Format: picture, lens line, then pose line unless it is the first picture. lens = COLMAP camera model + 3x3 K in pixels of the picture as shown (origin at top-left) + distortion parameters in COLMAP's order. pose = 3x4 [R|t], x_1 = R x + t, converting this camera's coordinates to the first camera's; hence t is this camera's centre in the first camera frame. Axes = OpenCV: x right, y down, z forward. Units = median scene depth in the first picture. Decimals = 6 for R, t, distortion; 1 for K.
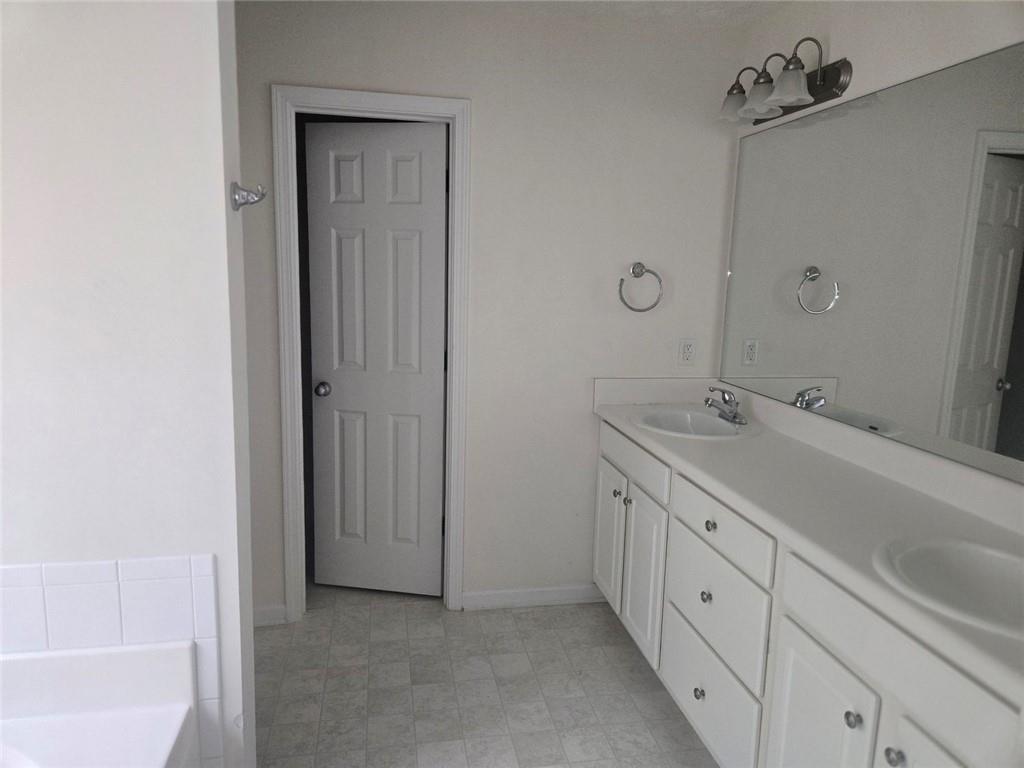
lens RADIAL K [[680.4, 0, 511.2], [0, 680.4, 381.7], [0, 0, 1]] dist [0.035163, -0.020770]
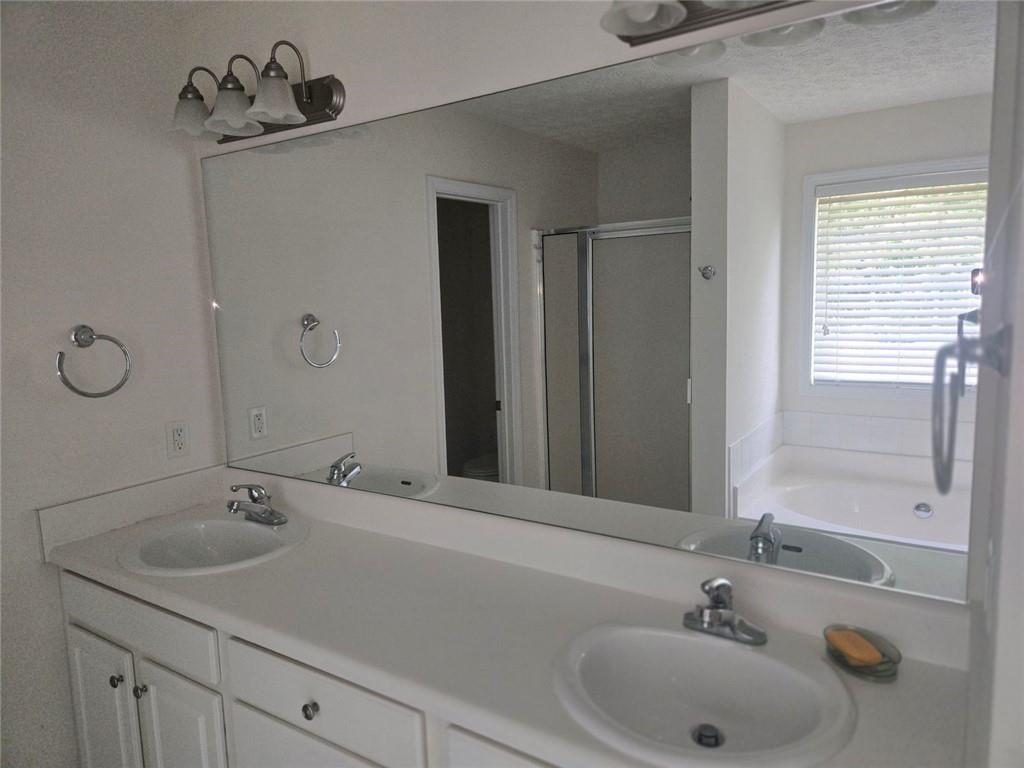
lens RADIAL K [[680.4, 0, 514.1], [0, 680.4, 385.5], [0, 0, 1]] dist [0.035163, -0.020770]
pose [[0.696578, -0.139077, 0.703873, -0.003825], [0.167485, 0.985449, 0.028965, -0.070275], [-0.697659, 0.097712, 0.709735, 0.244348]]
